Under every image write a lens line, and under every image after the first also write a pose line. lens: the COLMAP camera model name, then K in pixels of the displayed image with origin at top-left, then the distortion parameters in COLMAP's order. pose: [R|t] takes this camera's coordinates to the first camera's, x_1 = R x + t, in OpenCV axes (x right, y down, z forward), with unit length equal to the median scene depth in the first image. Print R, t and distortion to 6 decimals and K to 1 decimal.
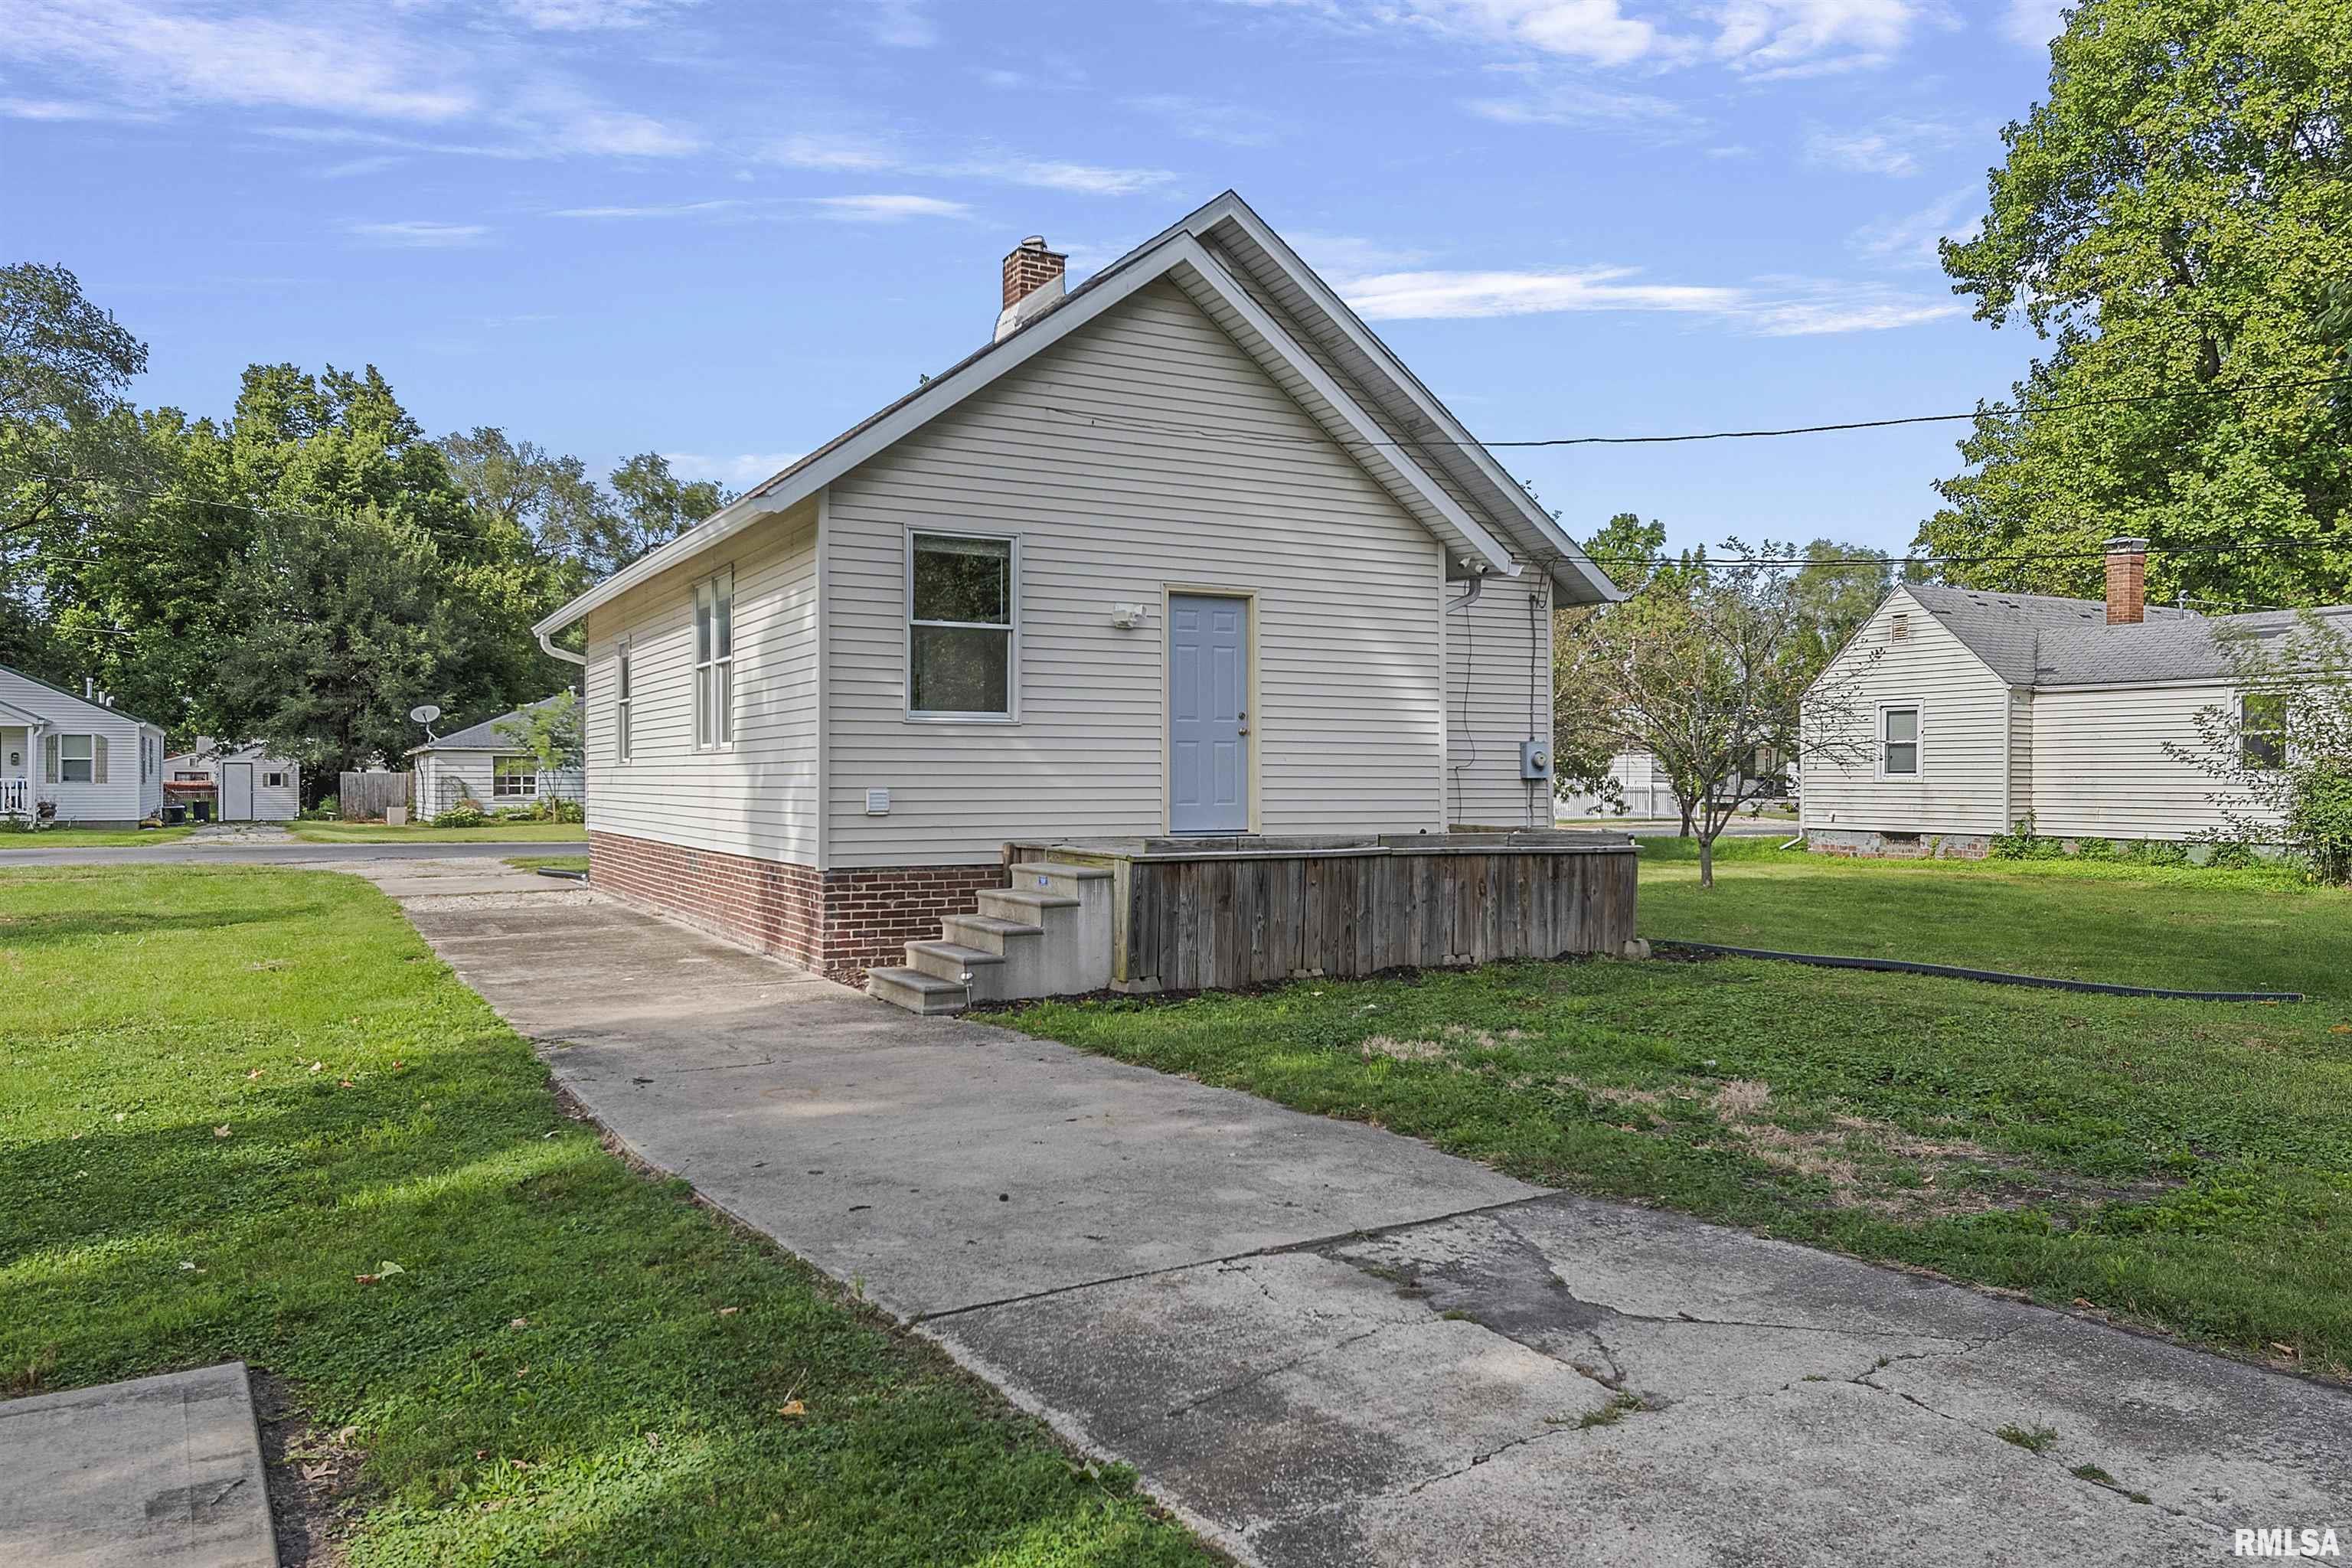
lens RADIAL K [[1715.0, 0, 1176.0], [0, 1715.0, 784.0], [0, 0, 1]] dist [0.006676, -0.003172]
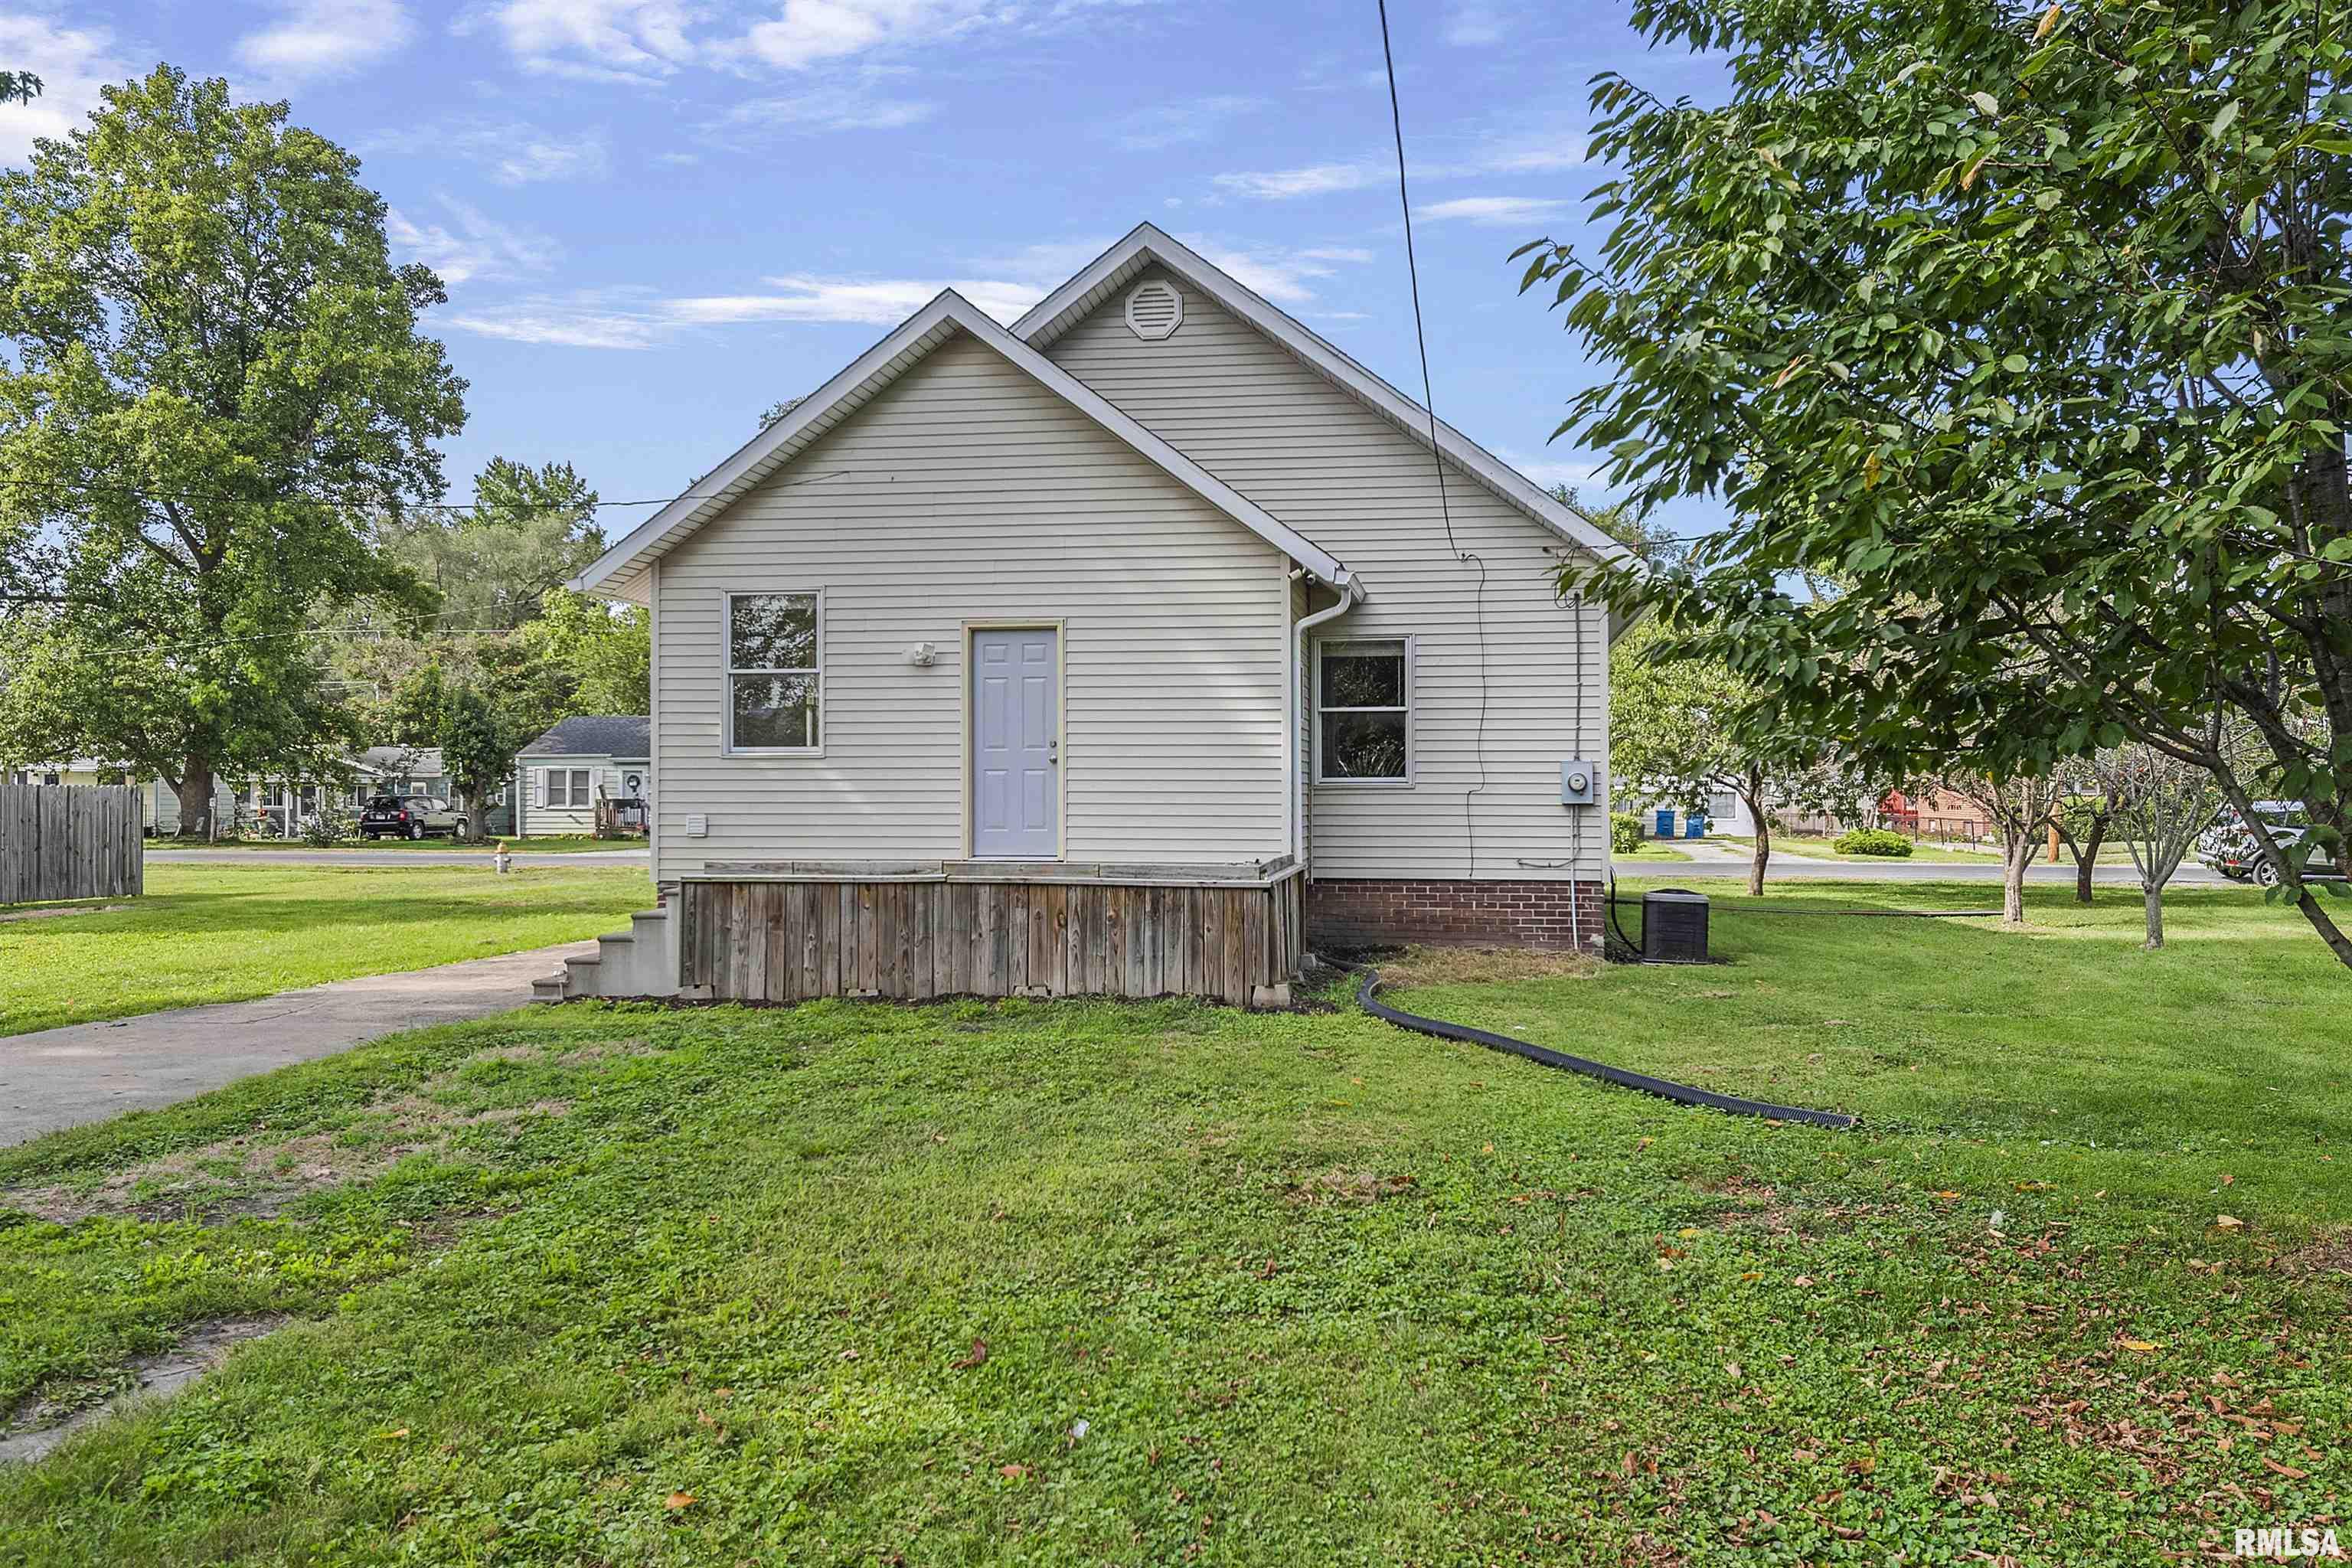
lens RADIAL K [[1715.0, 0, 1176.0], [0, 1715.0, 784.0], [0, 0, 1]] dist [0.006676, -0.003172]
pose [[0.803914, -0.006252, -0.594713, 0.789878], [0.000118, 0.999946, -0.010353, -0.006035], [0.594746, 0.008253, 0.803871, 0.250306]]
